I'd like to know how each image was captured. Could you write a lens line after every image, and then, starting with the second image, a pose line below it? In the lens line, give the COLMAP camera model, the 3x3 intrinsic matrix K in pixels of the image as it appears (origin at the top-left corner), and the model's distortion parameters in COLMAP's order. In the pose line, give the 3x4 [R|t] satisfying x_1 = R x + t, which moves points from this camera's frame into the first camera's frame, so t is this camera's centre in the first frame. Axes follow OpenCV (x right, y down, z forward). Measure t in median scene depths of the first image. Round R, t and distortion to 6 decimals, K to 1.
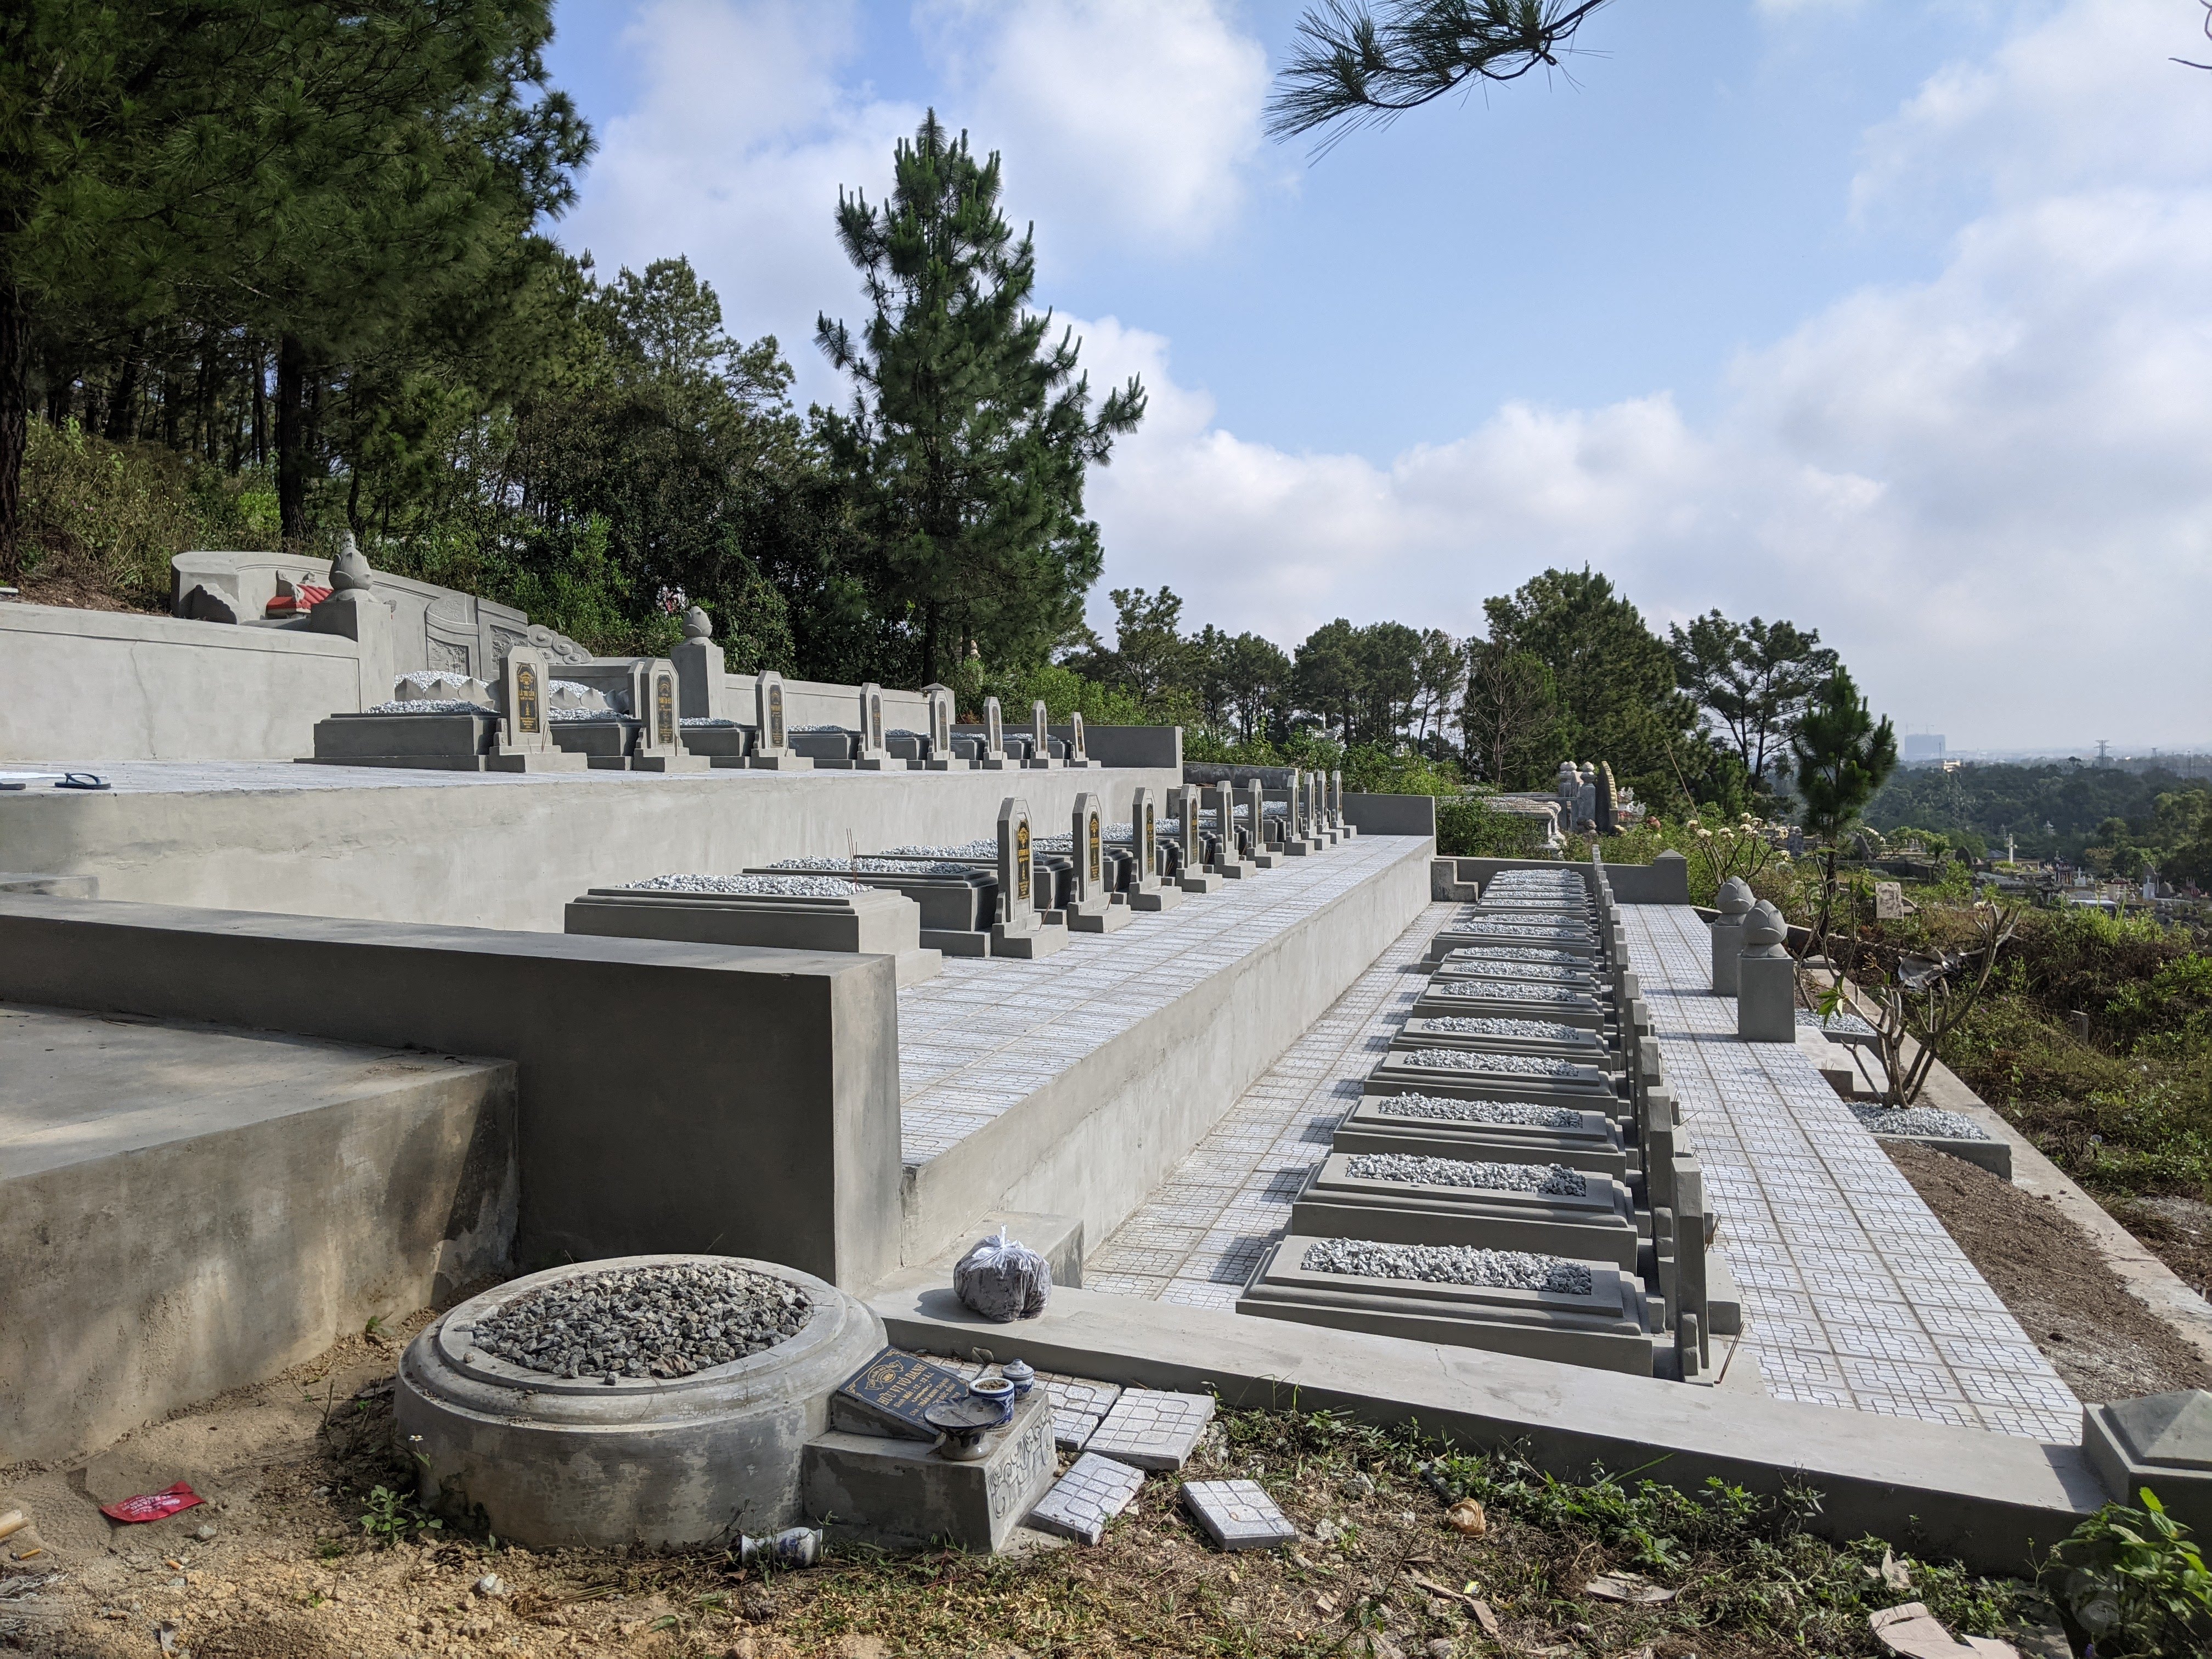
lens RADIAL K [[1714.9, 0, 1106.0], [0, 1714.9, 829.5], [0, 0, 1]] dist [-0.002496, -0.001489]
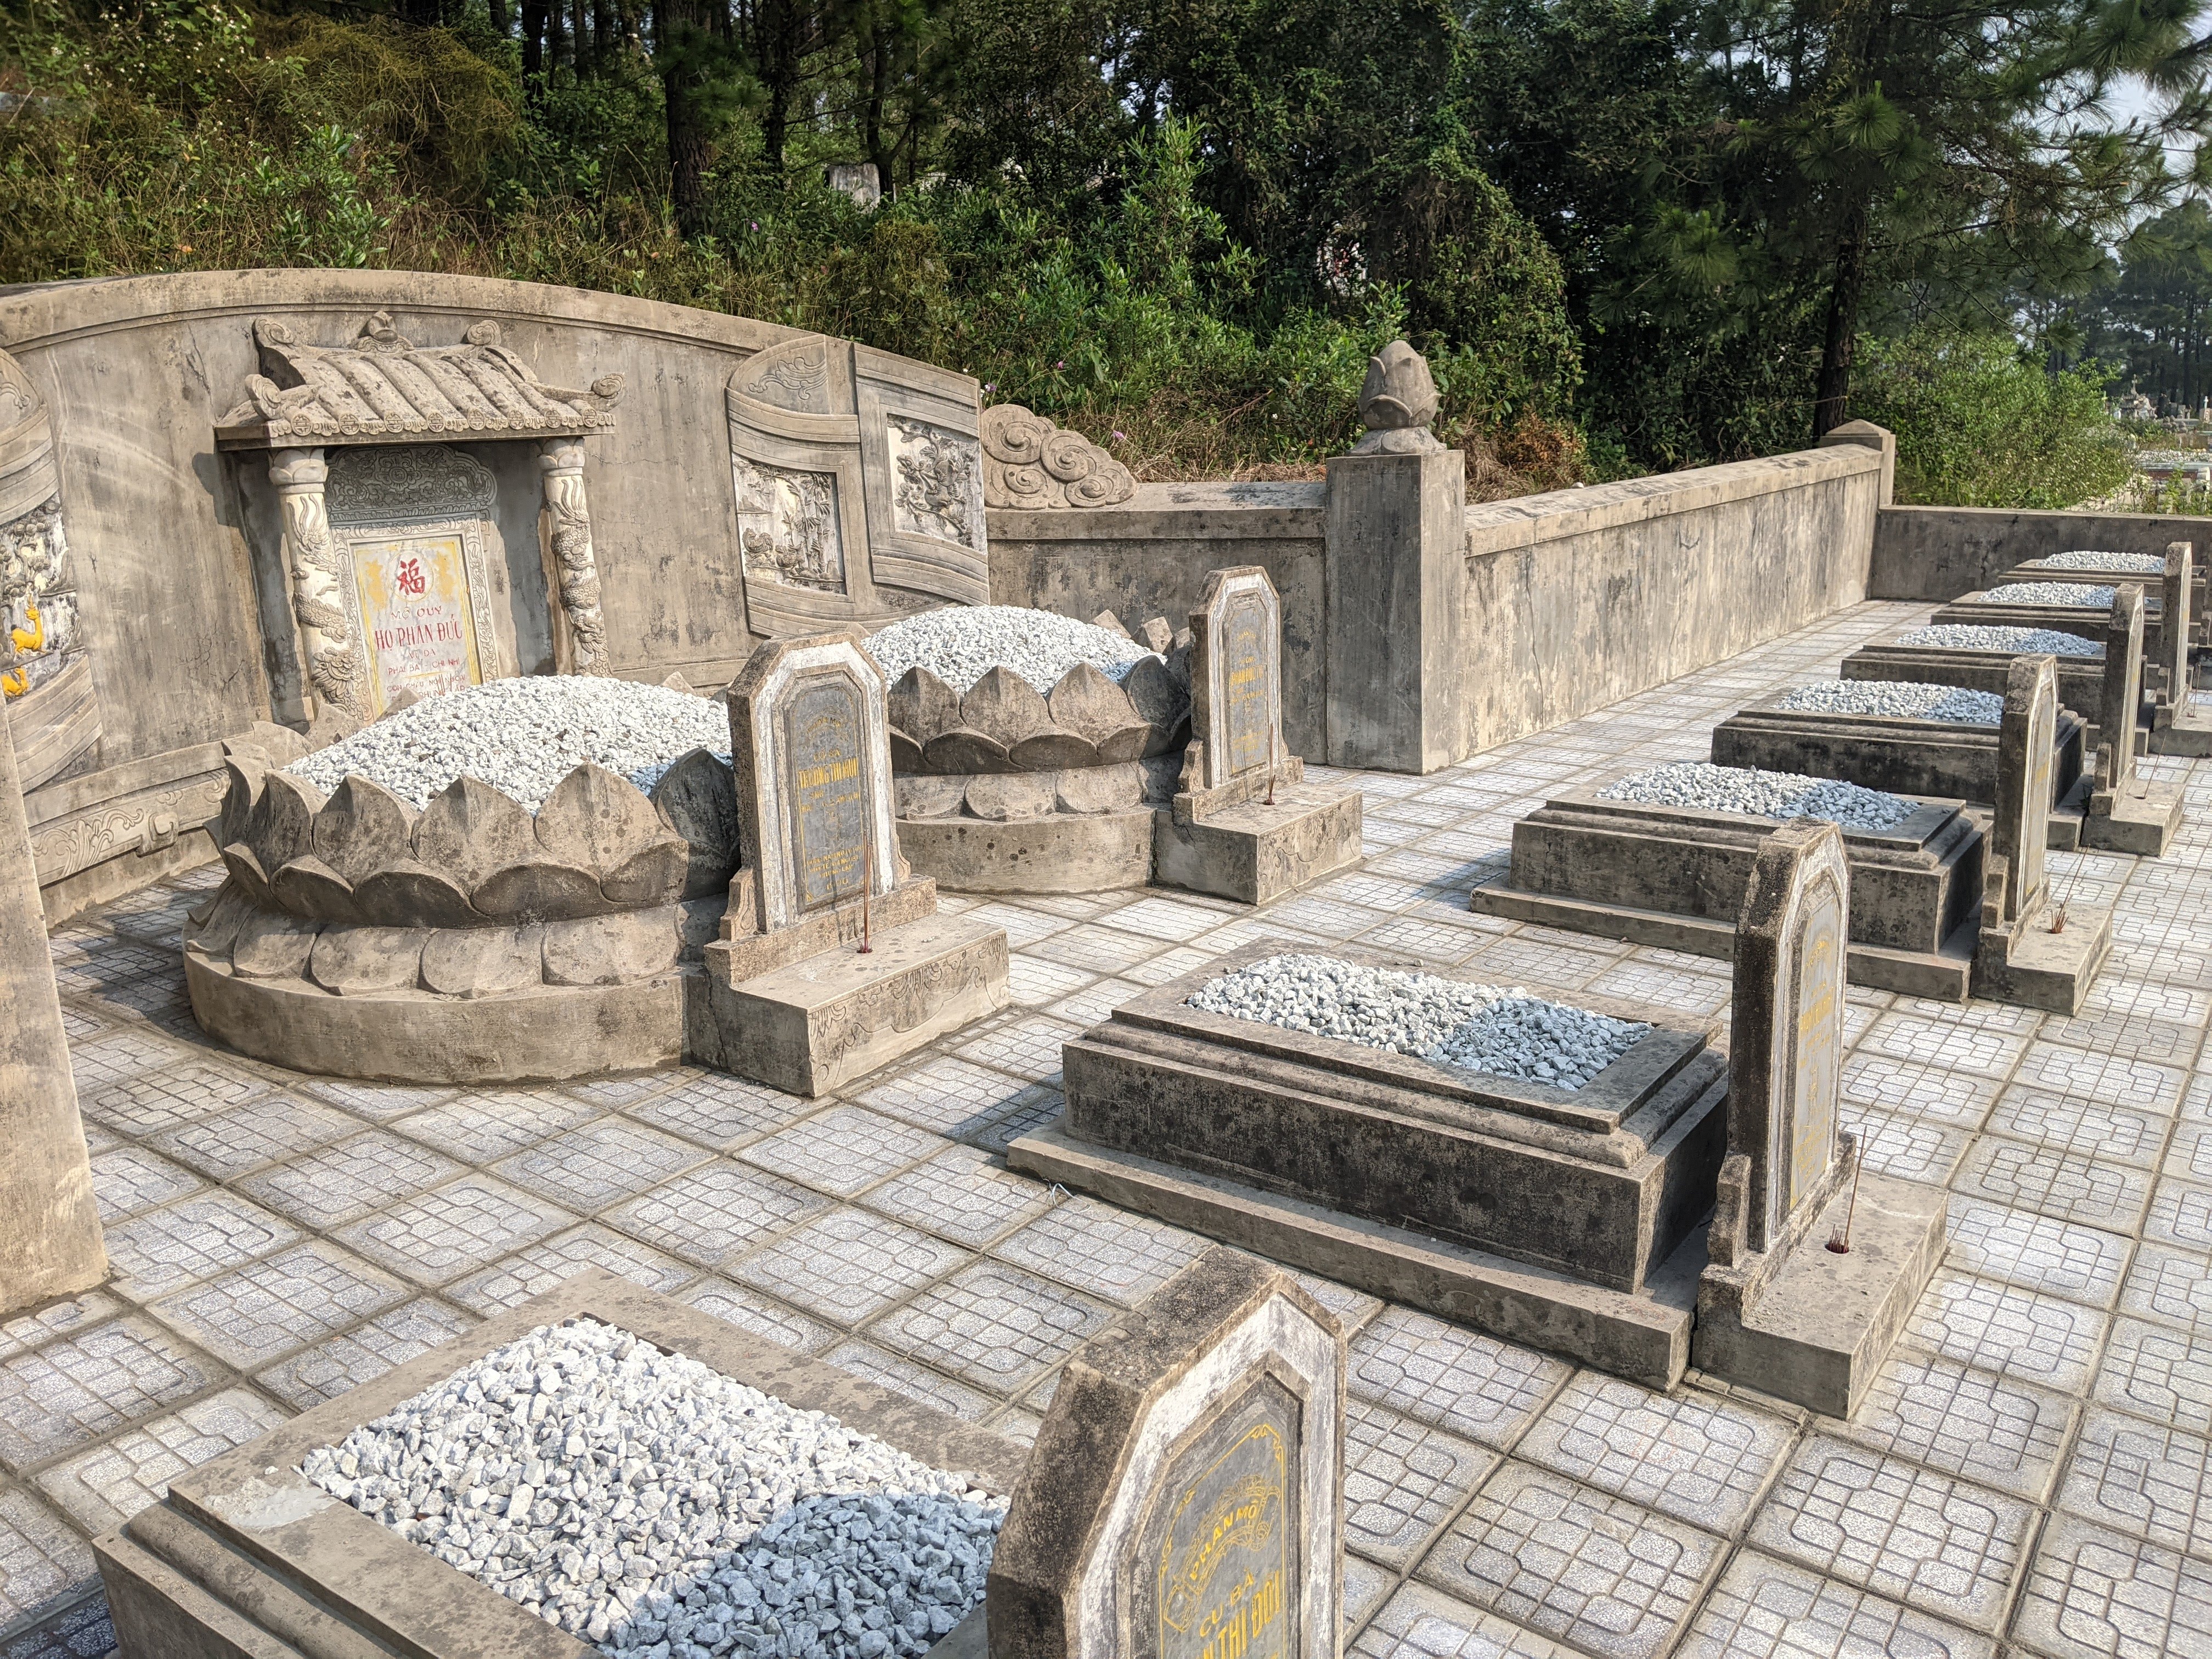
lens RADIAL K [[1714.9, 0, 1106.0], [0, 1714.9, 829.5], [0, 0, 1]] dist [-0.002496, -0.001489]
pose [[0.929006, 0.067589, -0.363841, -0.107982], [0.010348, 0.978051, 0.208110, -0.071945], [0.369921, -0.197101, 0.907915, 0.429538]]
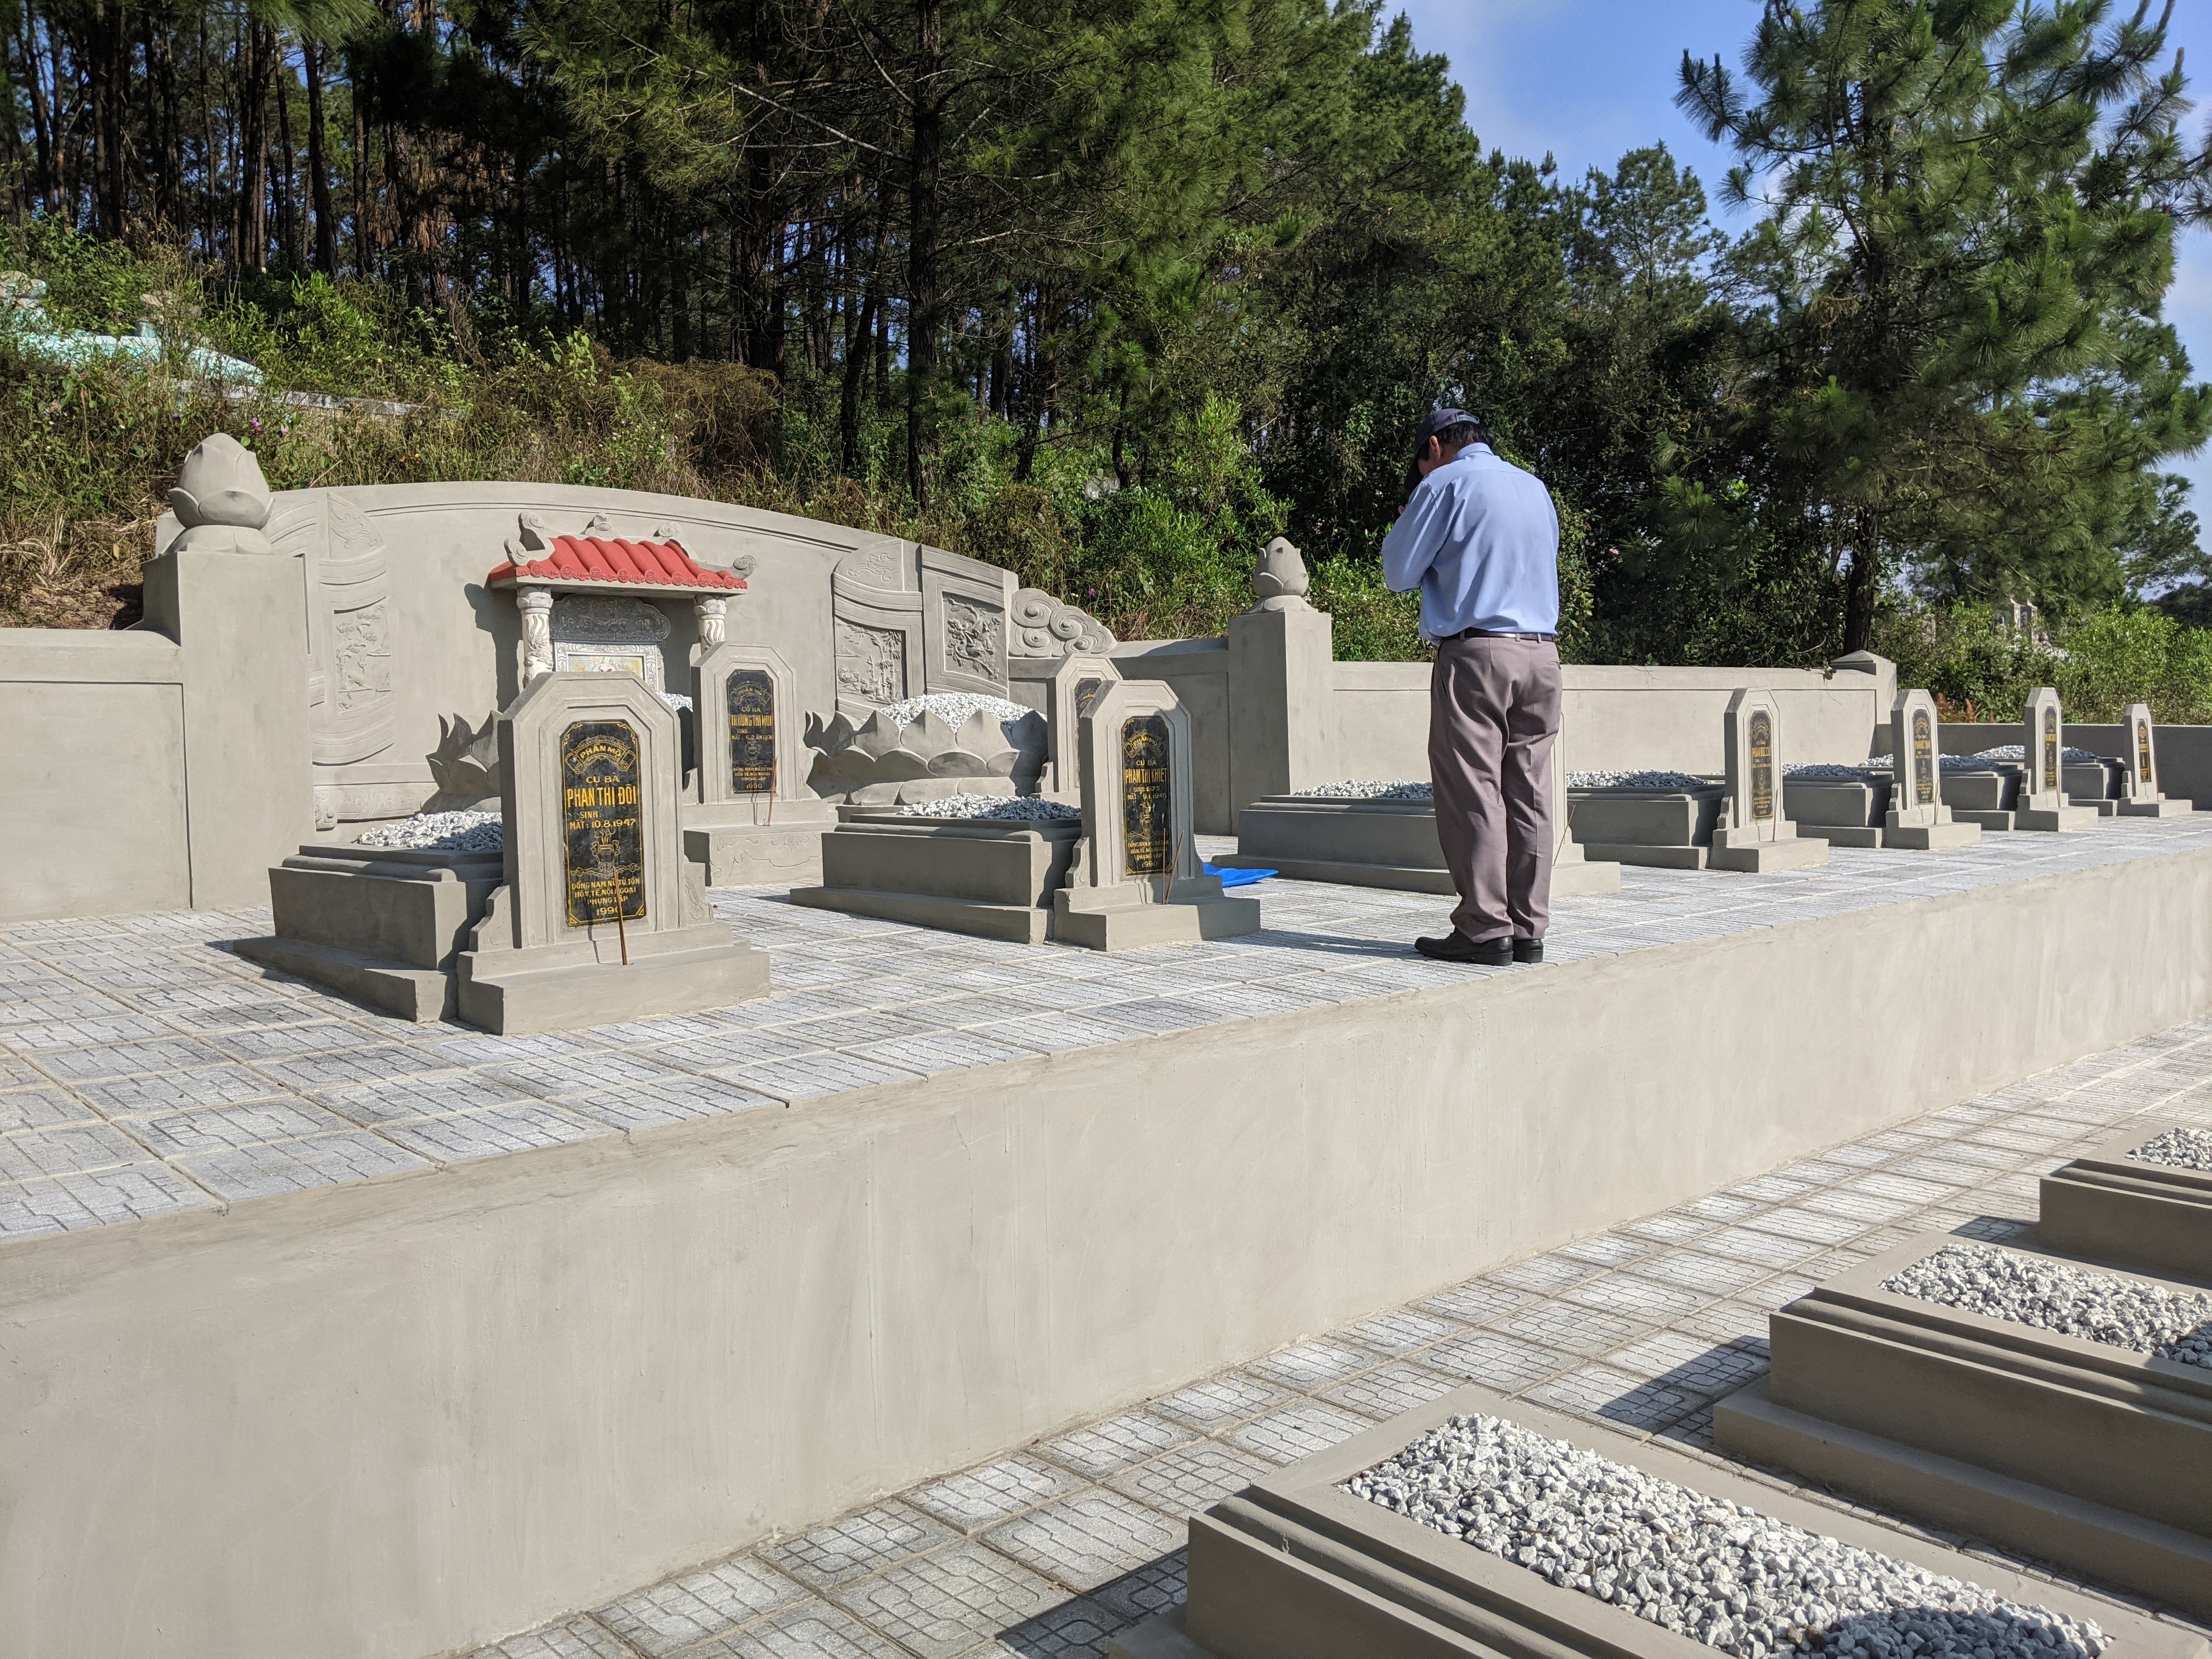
lens RADIAL K [[1733.0, 0, 1166.8], [0, 1733.0, 821.8], [0, 0, 1]] dist [0.057676, -0.067850]
pose [[0.854022, 0.019662, -0.519864, 0.006550], [-0.009660, 0.999713, 0.021941, -0.037391], [0.520146, -0.013716, 0.853967, 0.362974]]
